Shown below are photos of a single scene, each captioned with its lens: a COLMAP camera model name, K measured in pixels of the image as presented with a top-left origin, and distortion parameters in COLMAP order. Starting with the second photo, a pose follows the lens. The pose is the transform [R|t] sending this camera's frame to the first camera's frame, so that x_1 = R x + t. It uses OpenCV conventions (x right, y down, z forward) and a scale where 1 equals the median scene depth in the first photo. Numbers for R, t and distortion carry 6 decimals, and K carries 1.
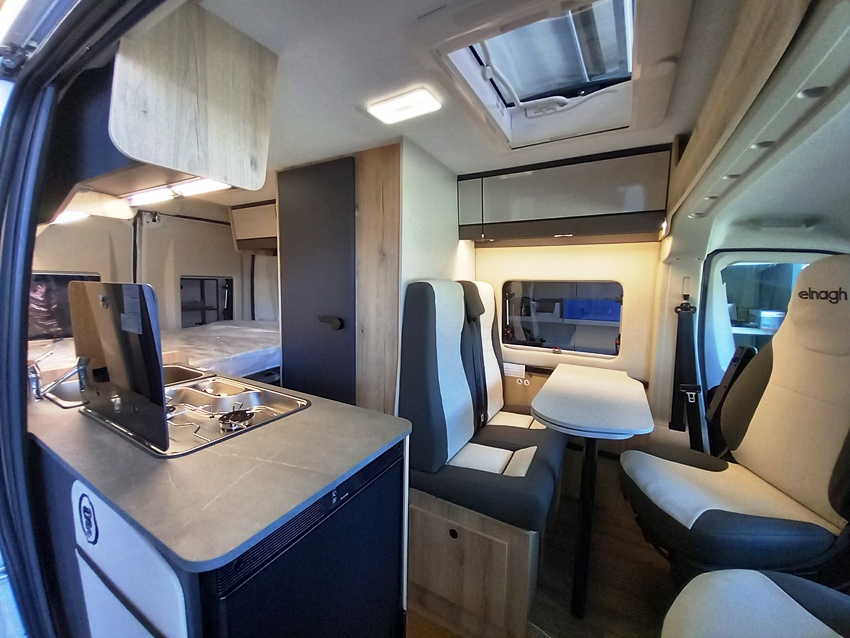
lens RADIAL K [[334.2, 0, 425.7], [0, 334.2, 312.9], [0, 0, 1]] dist [0.015665, -0.012692]
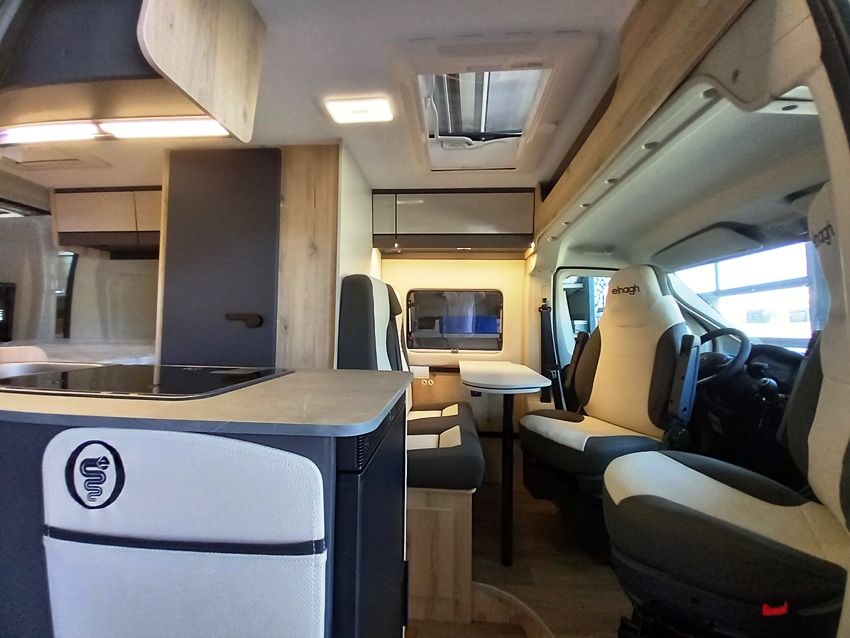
lens RADIAL K [[337.0, 0, 429.1], [0, 337.0, 310.1], [0, 0, 1]] dist [0.019417, -0.016117]
pose [[0.902908, 0.013641, 0.429618, -0.242535], [0.039482, 0.992639, -0.114495, 0.134342], [-0.428017, 0.120341, 0.895723, -0.021614]]
